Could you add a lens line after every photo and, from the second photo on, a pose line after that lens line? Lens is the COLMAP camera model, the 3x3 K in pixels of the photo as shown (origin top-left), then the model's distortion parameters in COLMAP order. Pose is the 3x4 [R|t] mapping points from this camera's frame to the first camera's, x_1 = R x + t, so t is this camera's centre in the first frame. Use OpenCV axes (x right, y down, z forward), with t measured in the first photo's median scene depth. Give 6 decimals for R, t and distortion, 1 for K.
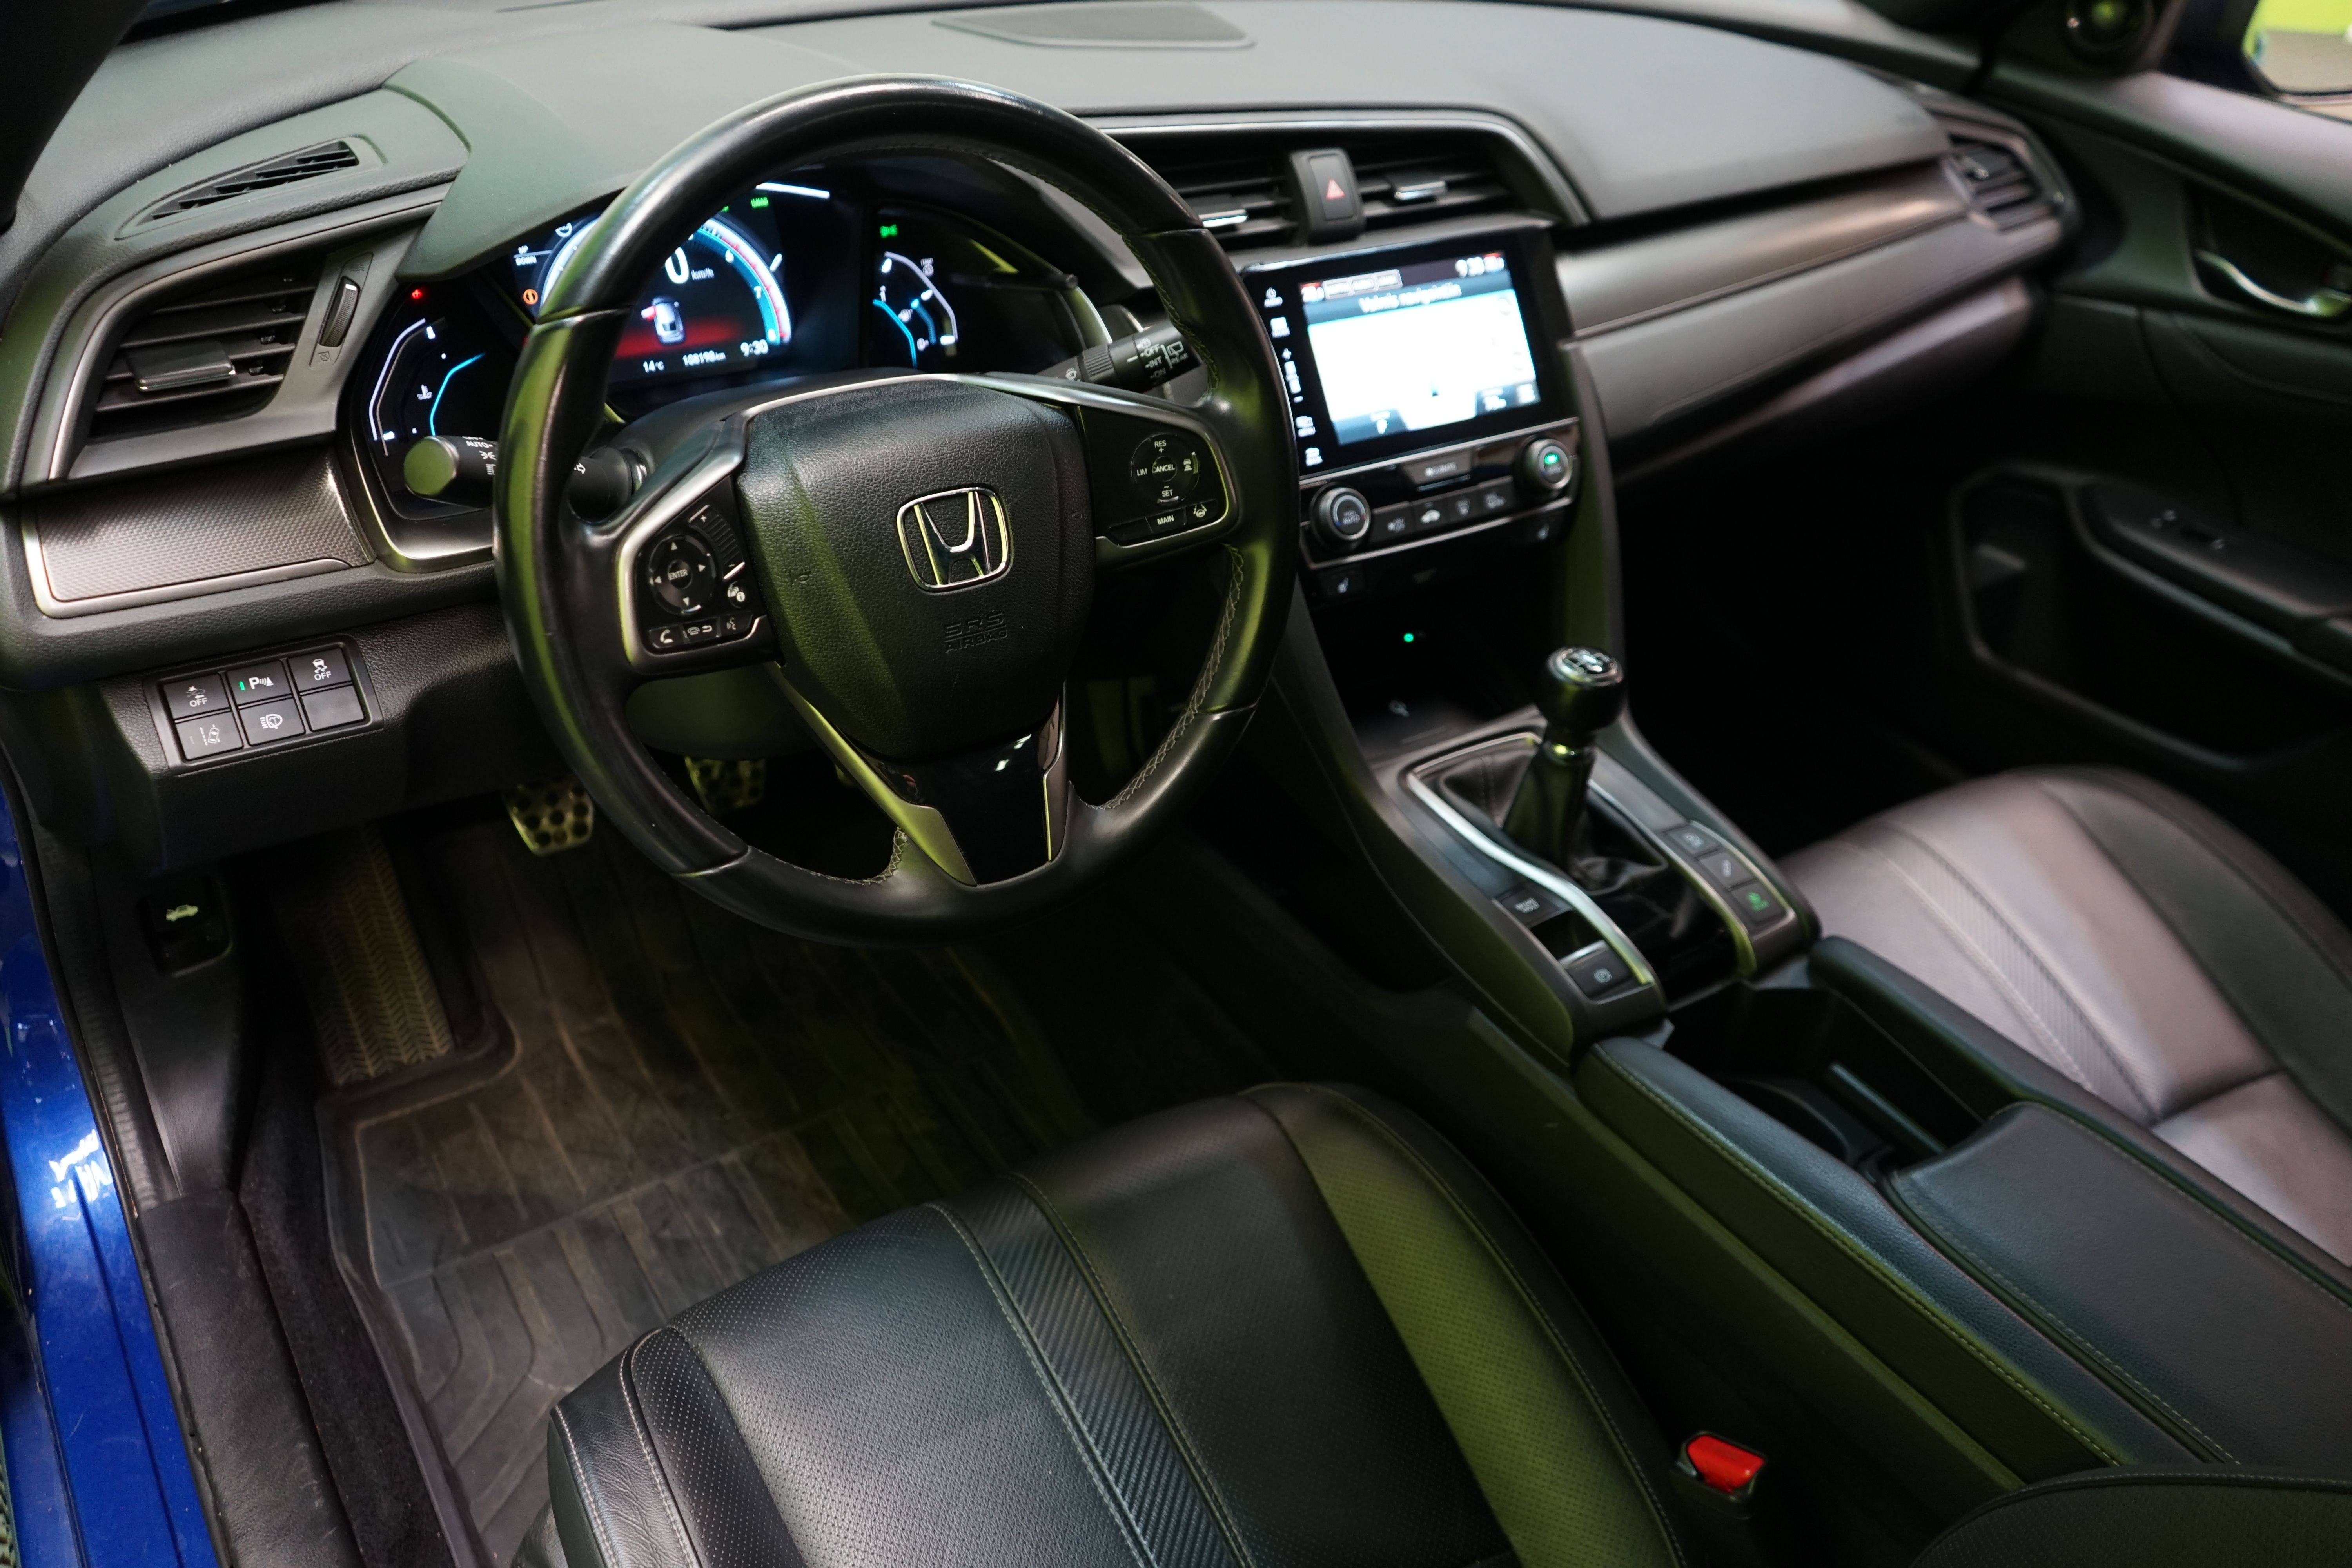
lens RADIAL K [[1861.7, 0, 1178.9], [0, 1861.7, 810.5], [0, 0, 1]] dist [-0.004530, -0.002246]
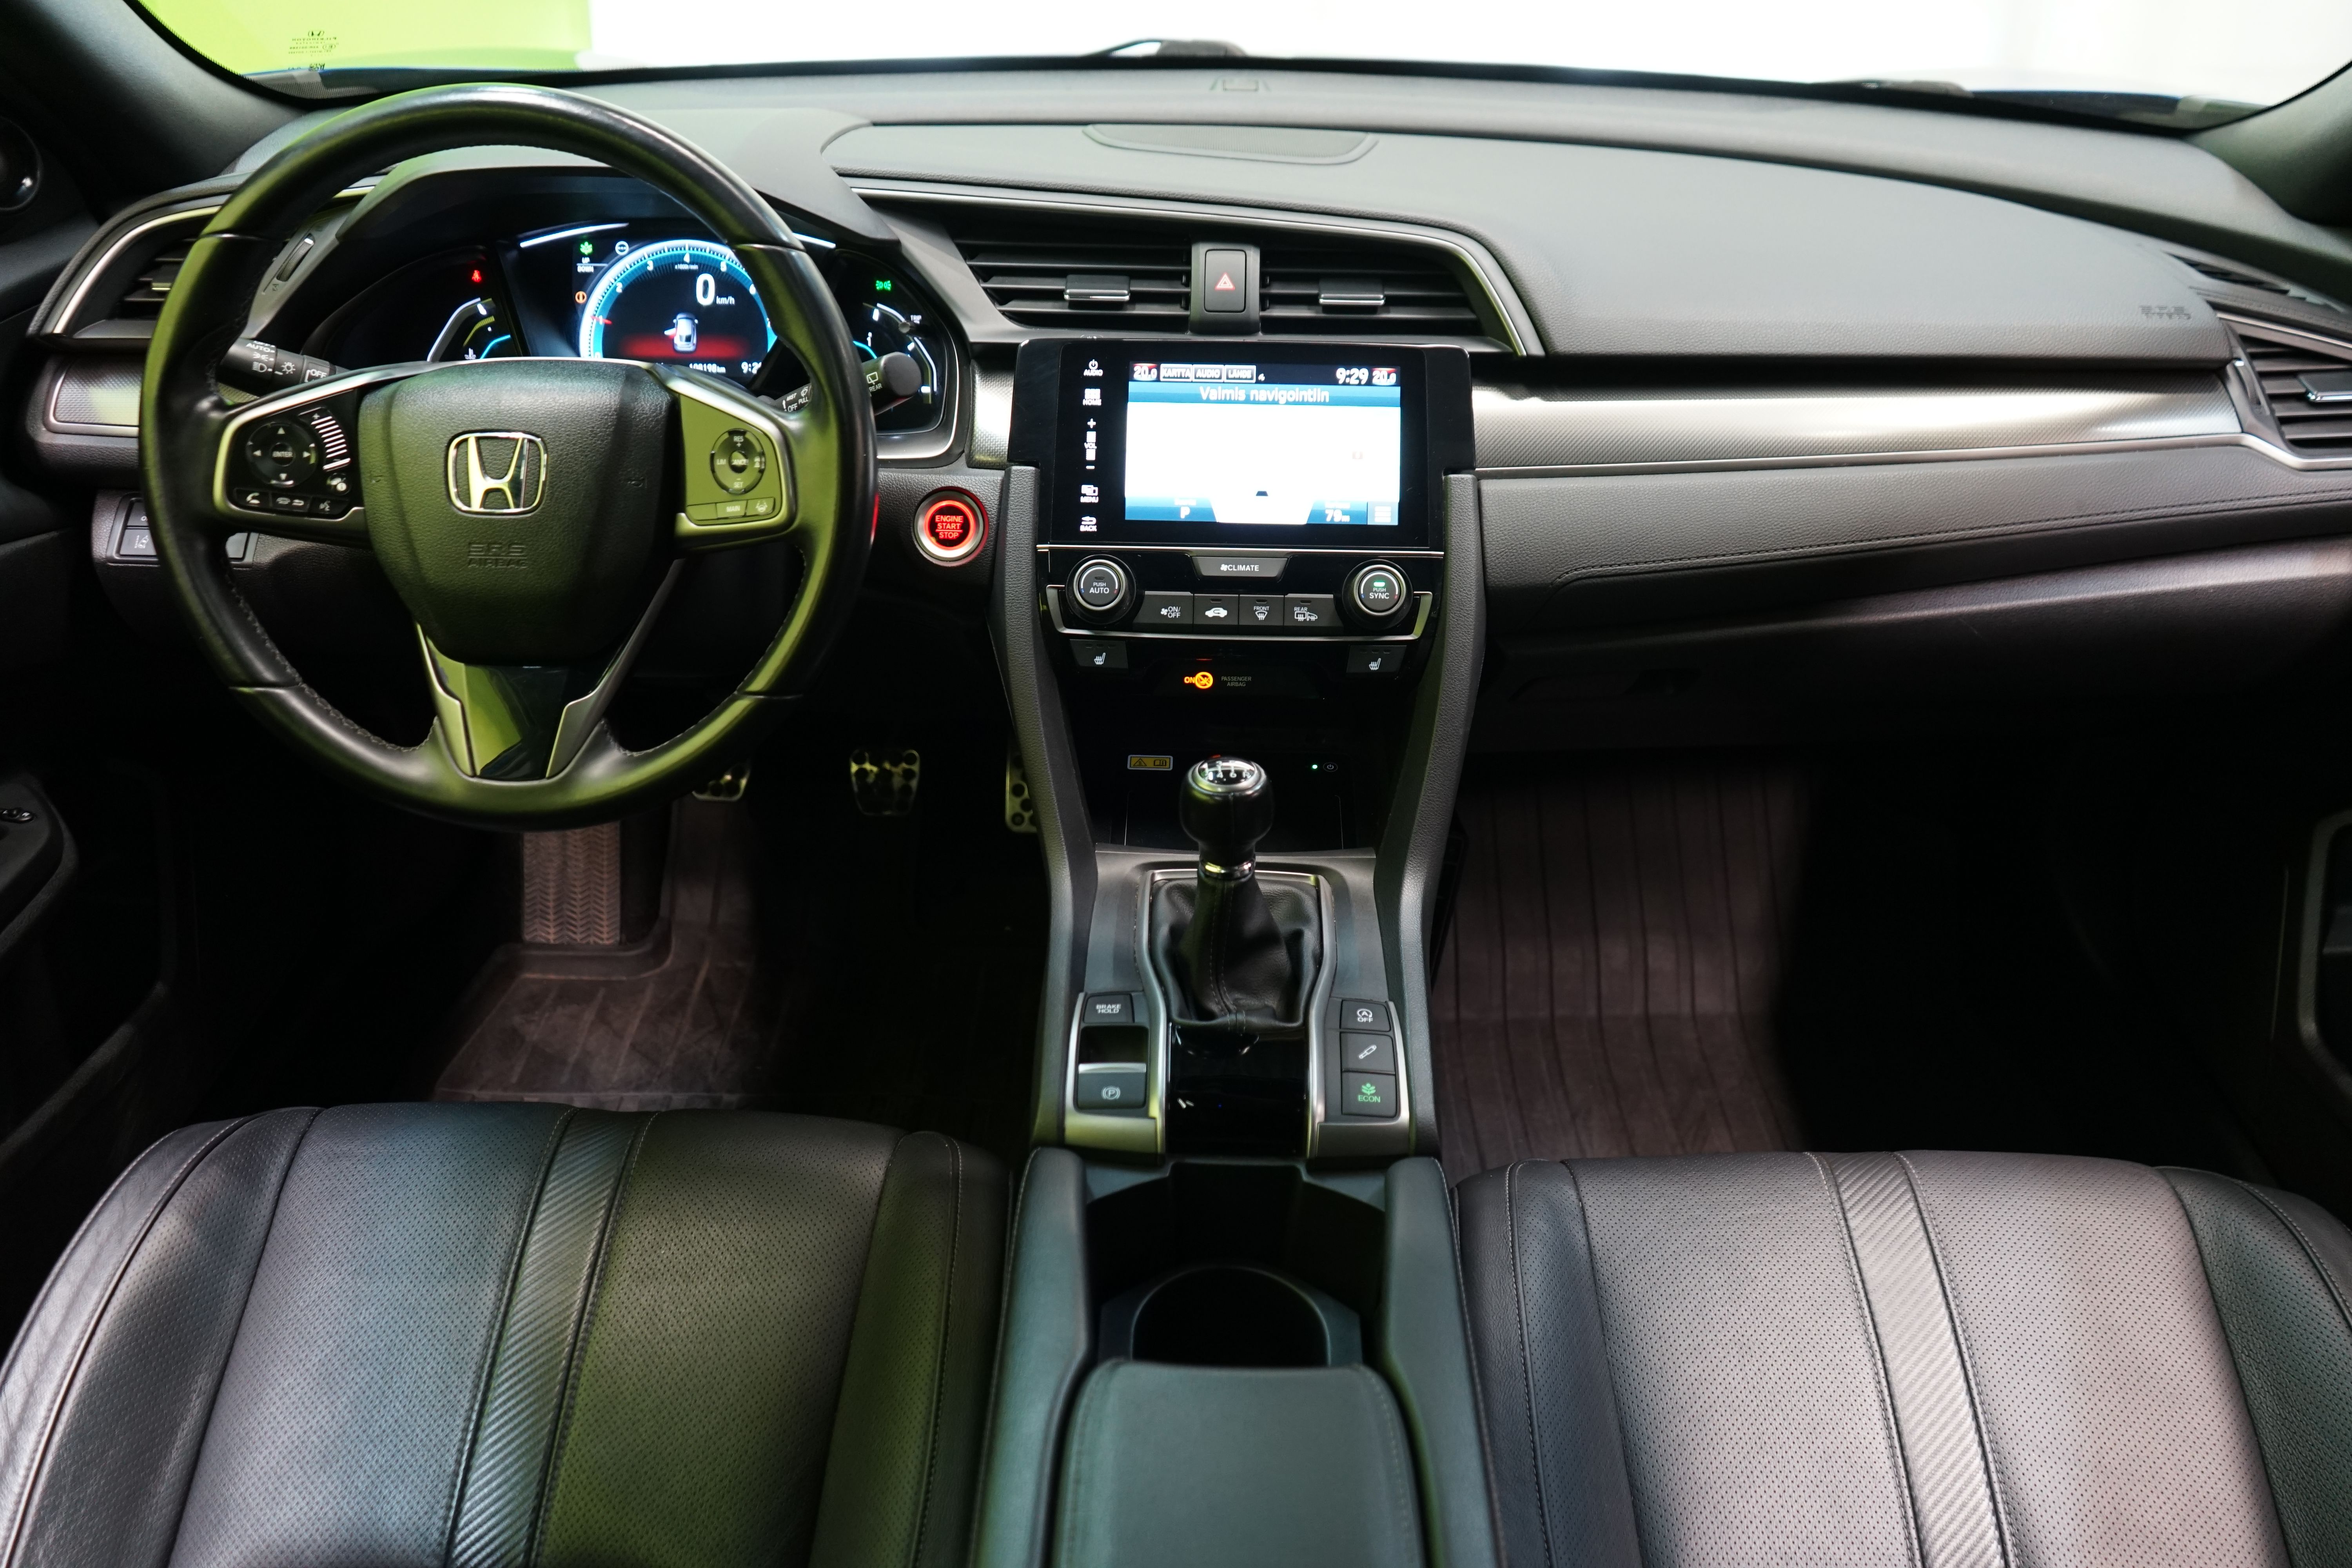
lens RADIAL K [[1861.7, 0, 1178.9], [0, 1861.7, 810.5], [0, 0, 1]] dist [-0.004530, -0.002246]
pose [[0.817934, 0.230395, -0.527165, 0.660317], [-0.292335, 0.955641, -0.035921, -0.020166], [0.495504, 0.183490, 0.849003, 0.194220]]
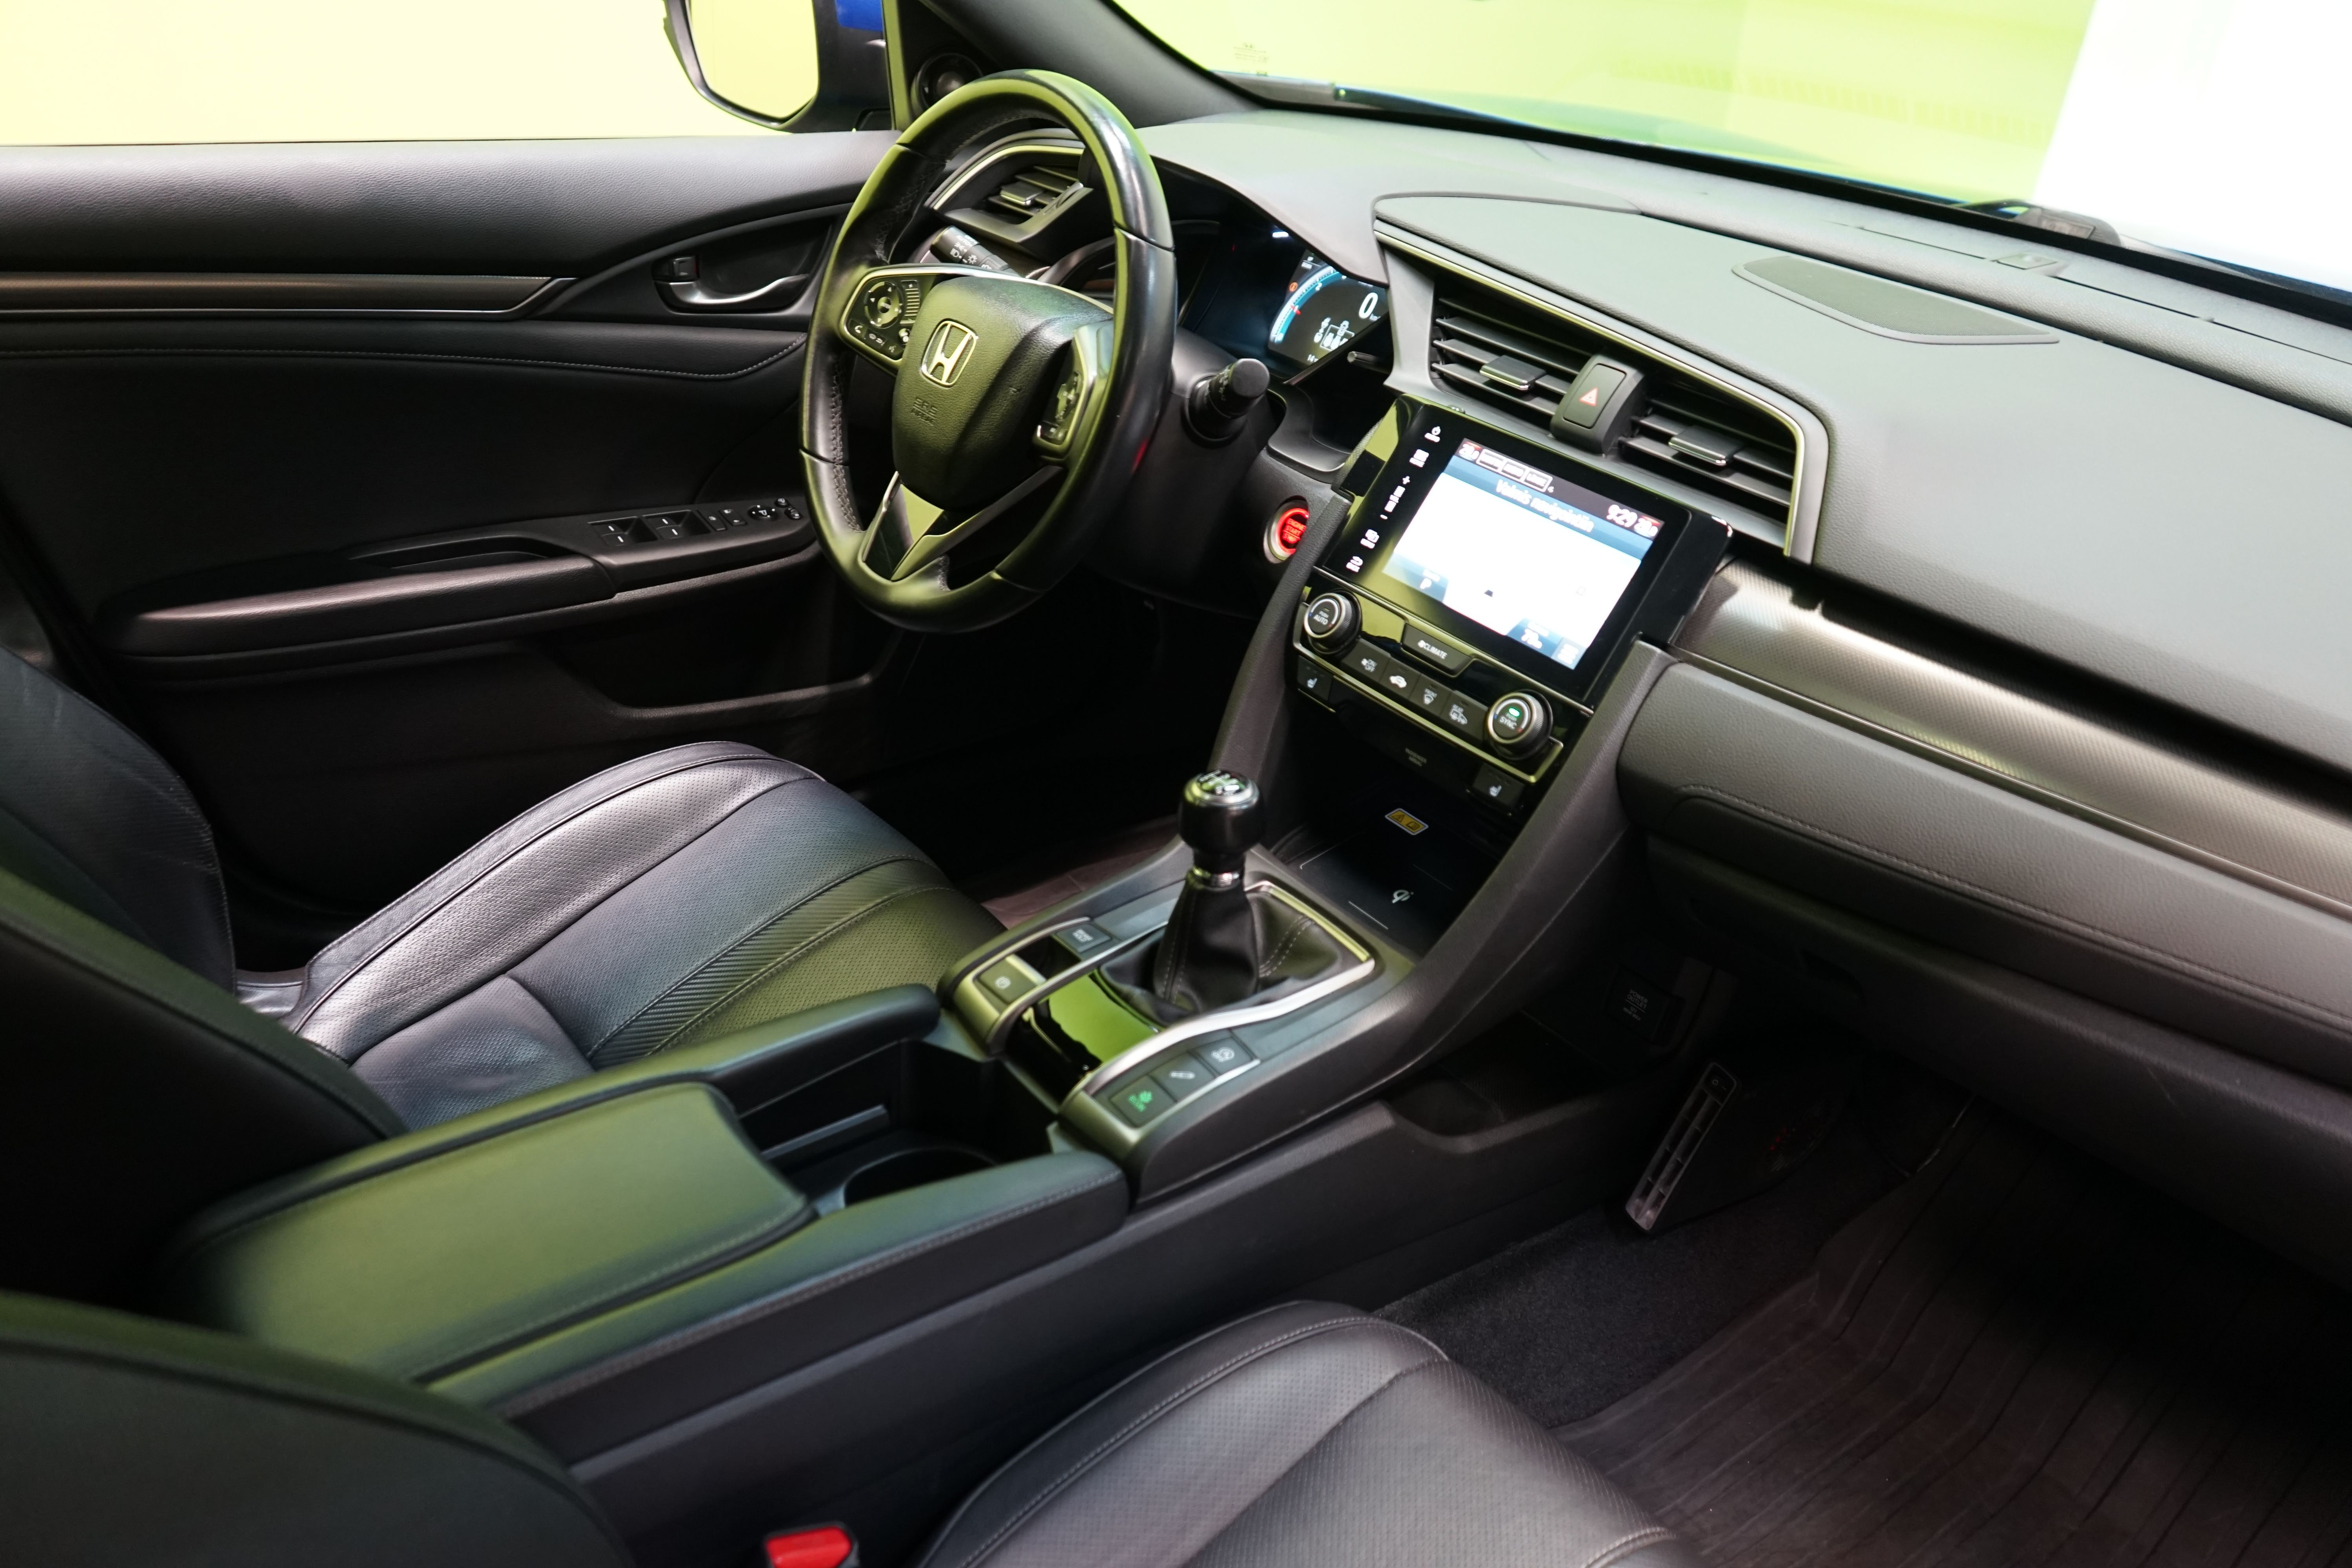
lens RADIAL K [[1861.7, 0, 1178.9], [0, 1861.7, 810.5], [0, 0, 1]] dist [-0.004530, -0.002246]
pose [[0.067363, 0.431534, -0.899578, 1.065738], [-0.629411, 0.717960, 0.297279, -0.334794], [0.774147, 0.546179, 0.319976, 0.638714]]
